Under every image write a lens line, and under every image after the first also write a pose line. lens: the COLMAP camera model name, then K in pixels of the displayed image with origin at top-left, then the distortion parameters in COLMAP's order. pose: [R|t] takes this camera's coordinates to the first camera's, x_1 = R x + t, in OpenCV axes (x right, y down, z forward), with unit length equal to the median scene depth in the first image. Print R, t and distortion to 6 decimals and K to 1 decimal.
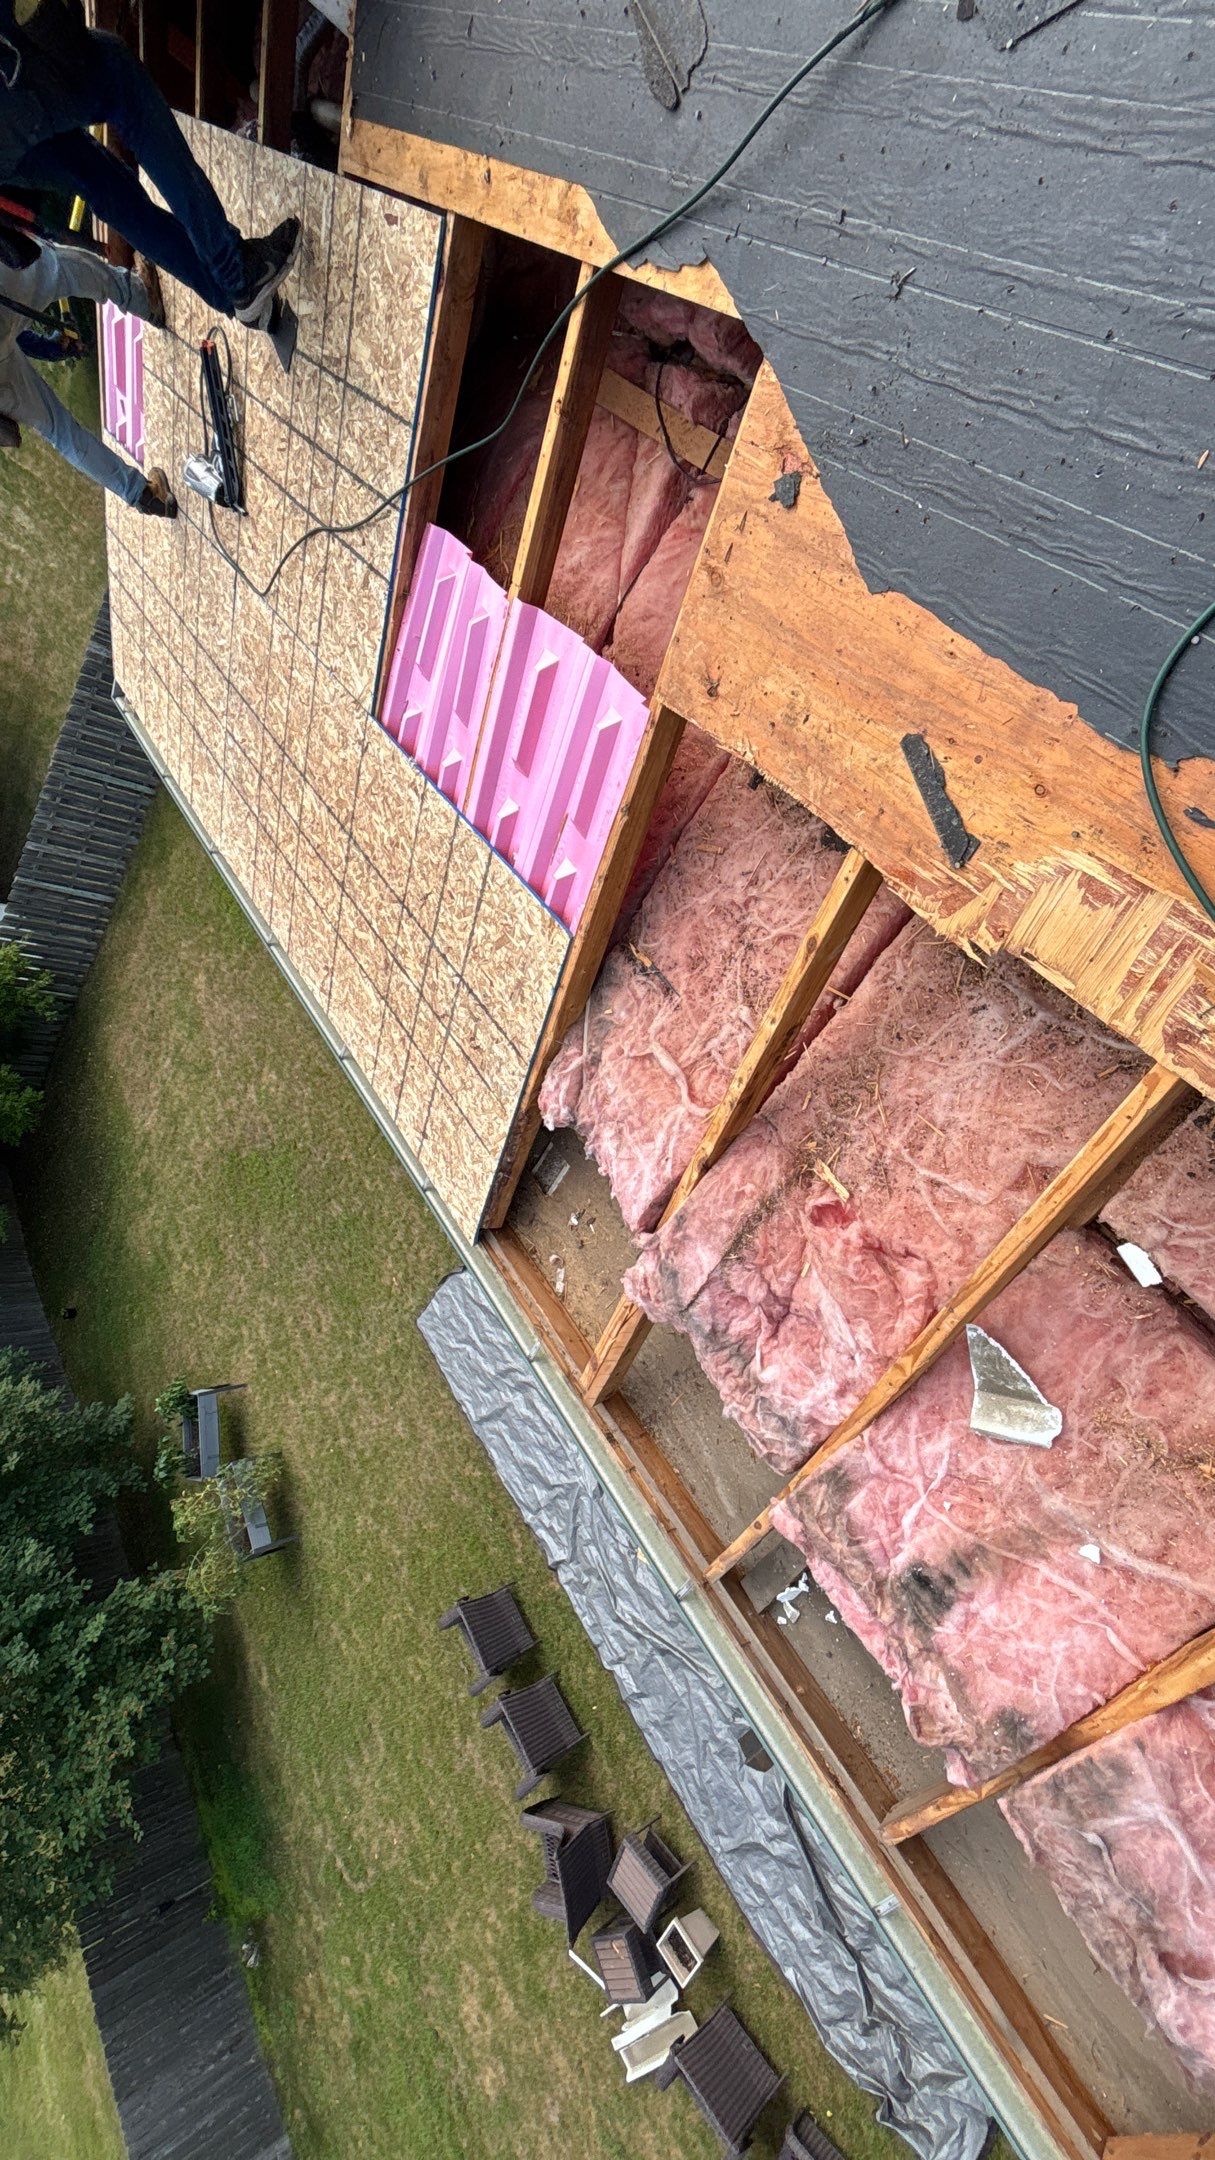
lens RADIAL K [[1034.7, 0, 607.5], [0, 1034.7, 1080.0], [0, 0, 1]] dist [-0.005071, -0.000920]
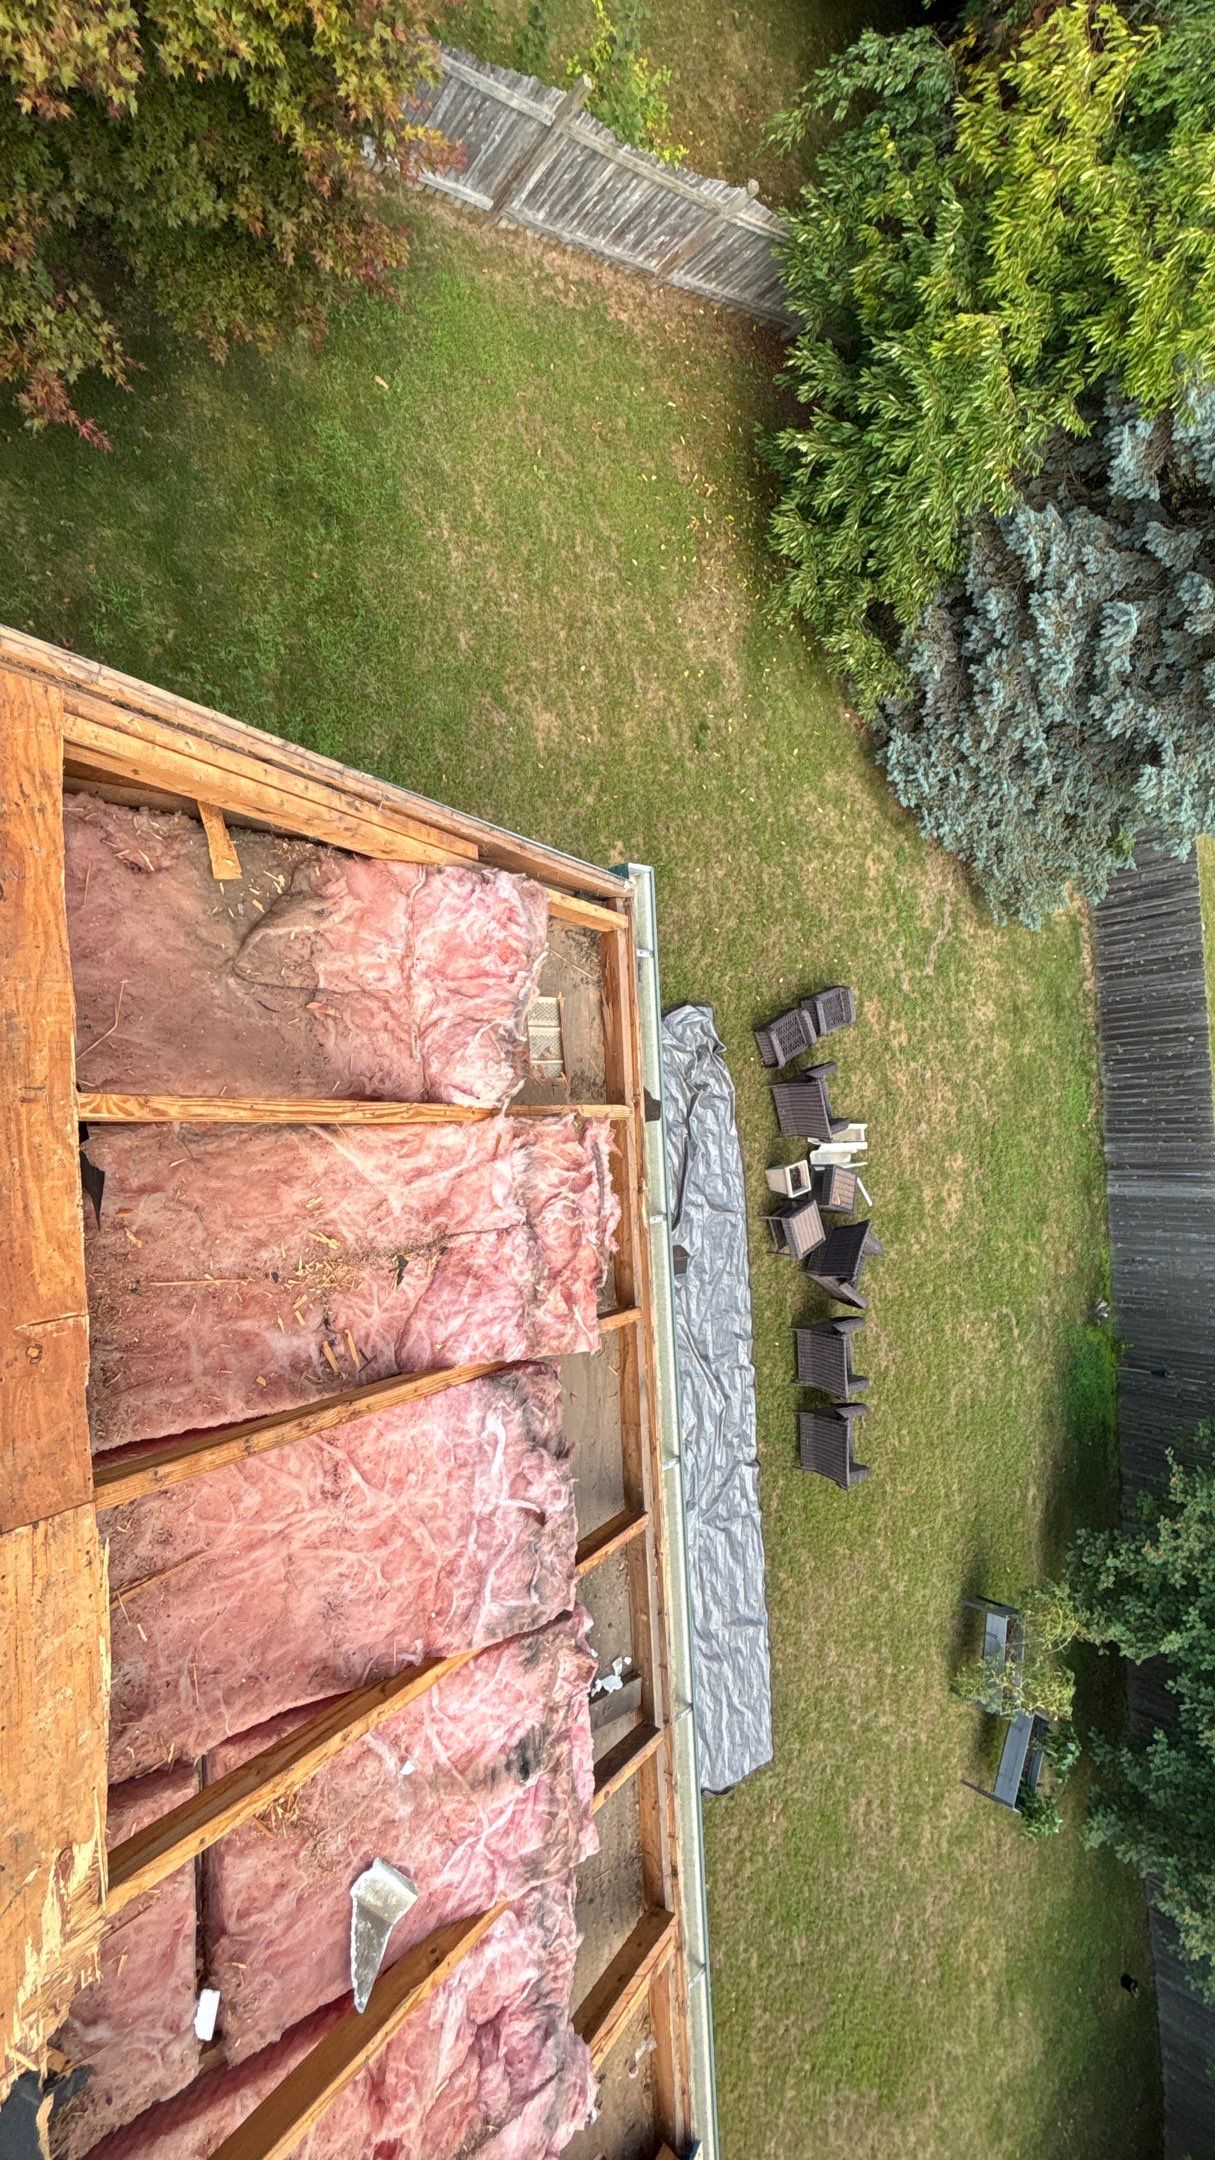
lens RADIAL K [[991.1, 0, 607.5], [0, 991.1, 1080.0], [0, 0, 1]] dist [0.000601, 0.000770]
pose [[-0.847531, -0.483817, 0.218202, 0.052107], [0.513723, -0.644524, 0.566284, 0.057245], [-0.133341, 0.592038, 0.794802, -0.065029]]
